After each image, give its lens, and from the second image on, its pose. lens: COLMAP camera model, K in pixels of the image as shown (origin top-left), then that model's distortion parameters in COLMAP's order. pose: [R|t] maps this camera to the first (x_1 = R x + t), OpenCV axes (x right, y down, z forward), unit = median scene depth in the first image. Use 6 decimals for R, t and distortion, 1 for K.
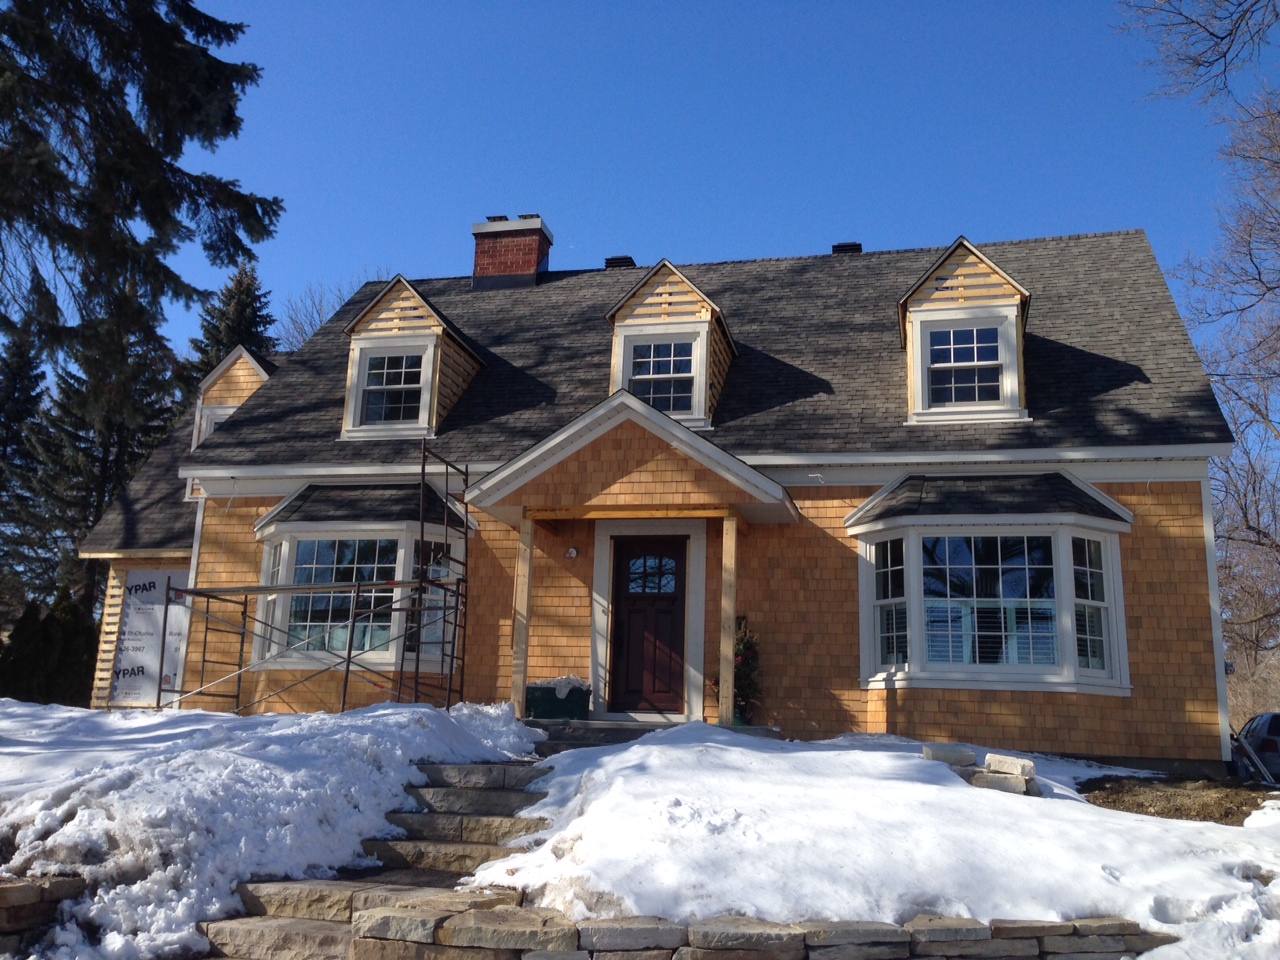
lens RADIAL K [[1189.2, 0, 640.0], [0, 1189.2, 480.0], [0, 0, 1]] dist [0.083092, -0.098382]
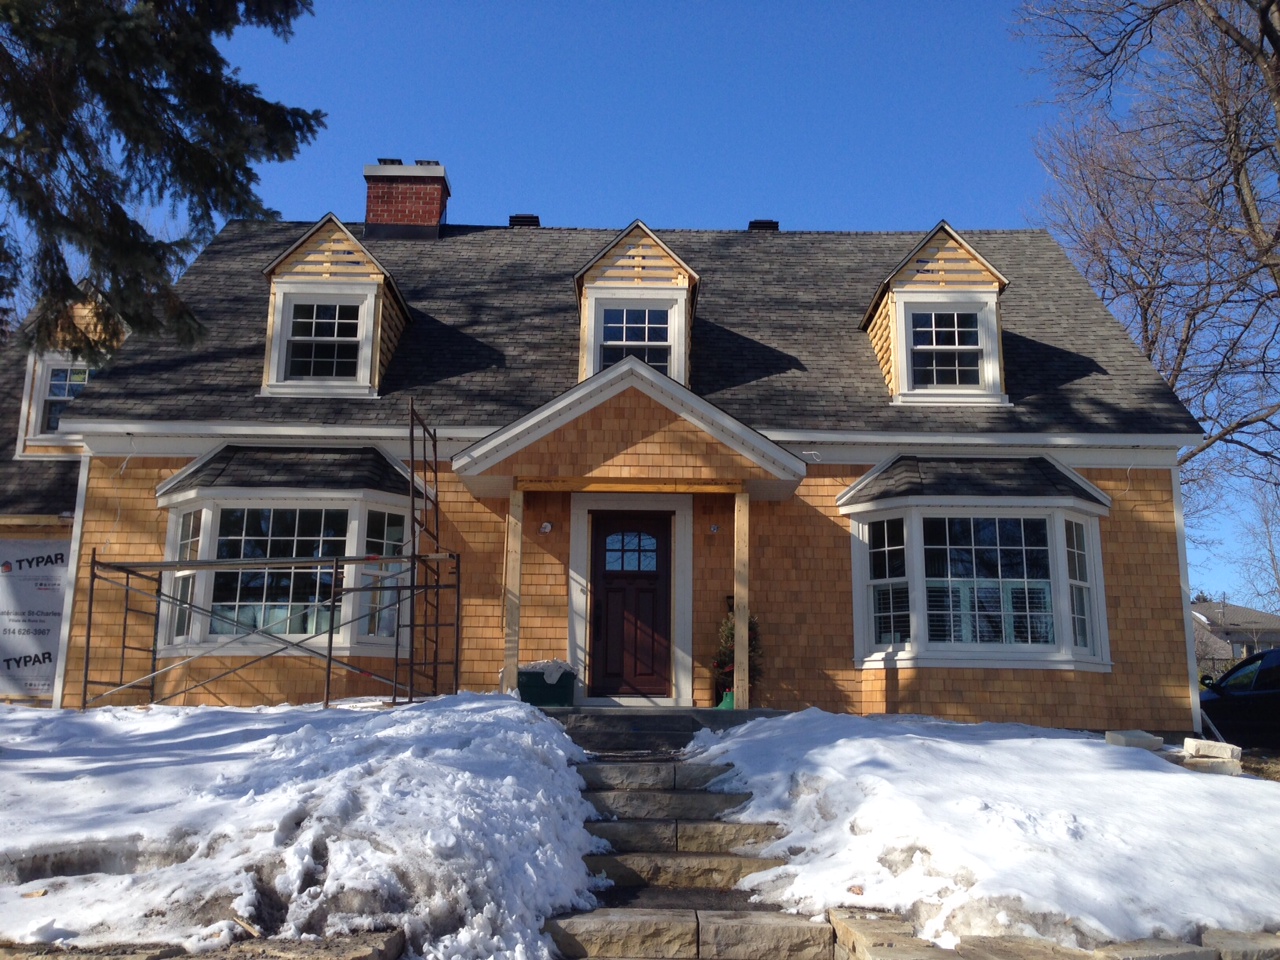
lens RADIAL K [[1181.5, 0, 654.1], [0, 1181.5, 477.9], [0, 0, 1]] dist [0.087845, -0.114172]
pose [[0.967879, 0.025743, 0.250096, -0.213295], [-0.030466, 0.999423, 0.015032, 0.005938], [-0.249565, -0.022169, 0.968104, 0.083520]]
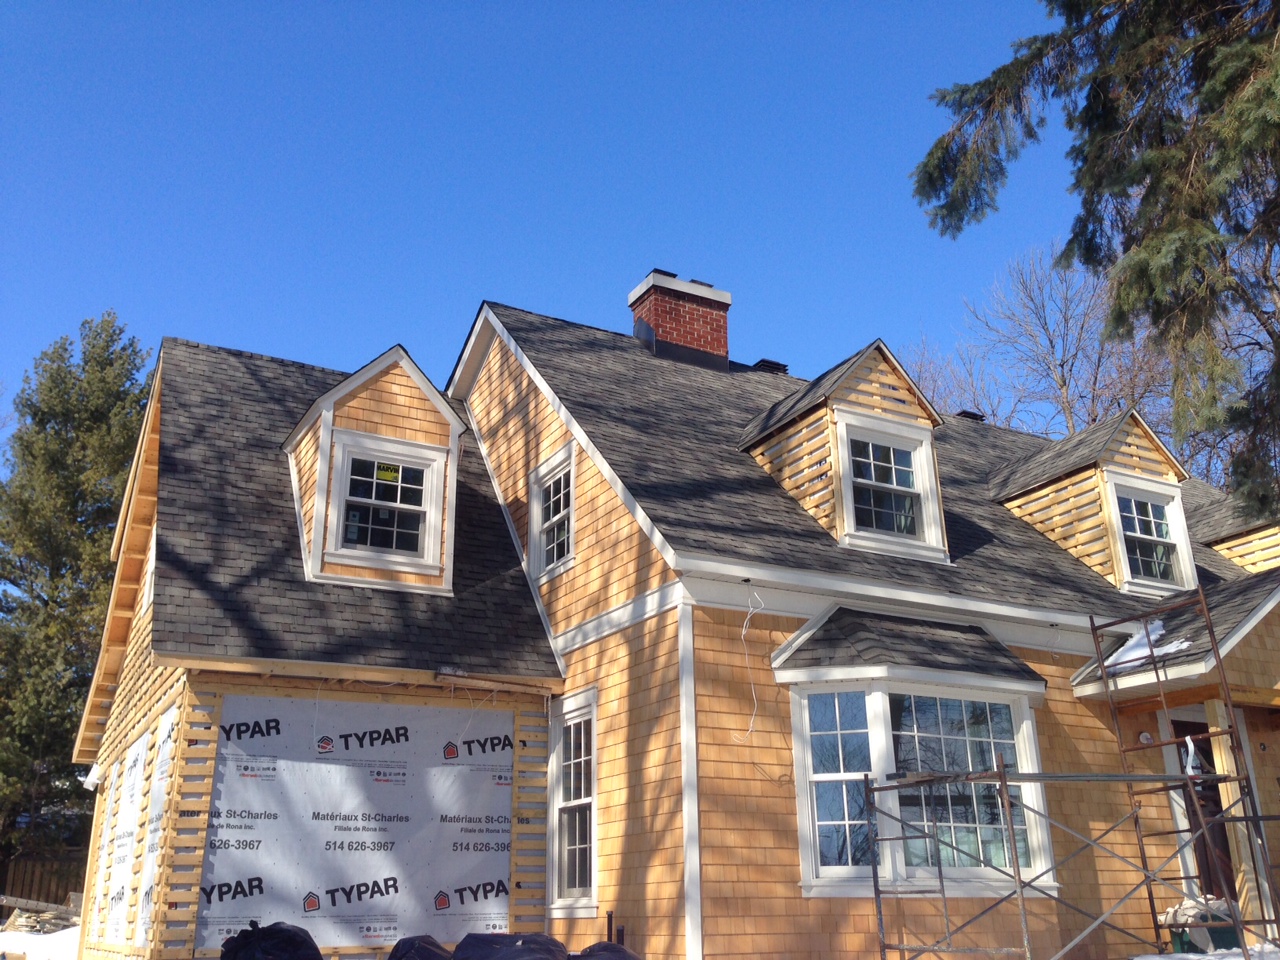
lens RADIAL K [[1217.7, 0, 640.4], [0, 1217.7, 435.0], [0, 0, 1]] dist [0.010366, -0.001189]
pose [[0.729109, 0.213836, 0.650134, -0.922540], [-0.115331, 0.974740, -0.191261, 0.060132], [-0.674610, 0.064469, 0.735354, 0.620498]]
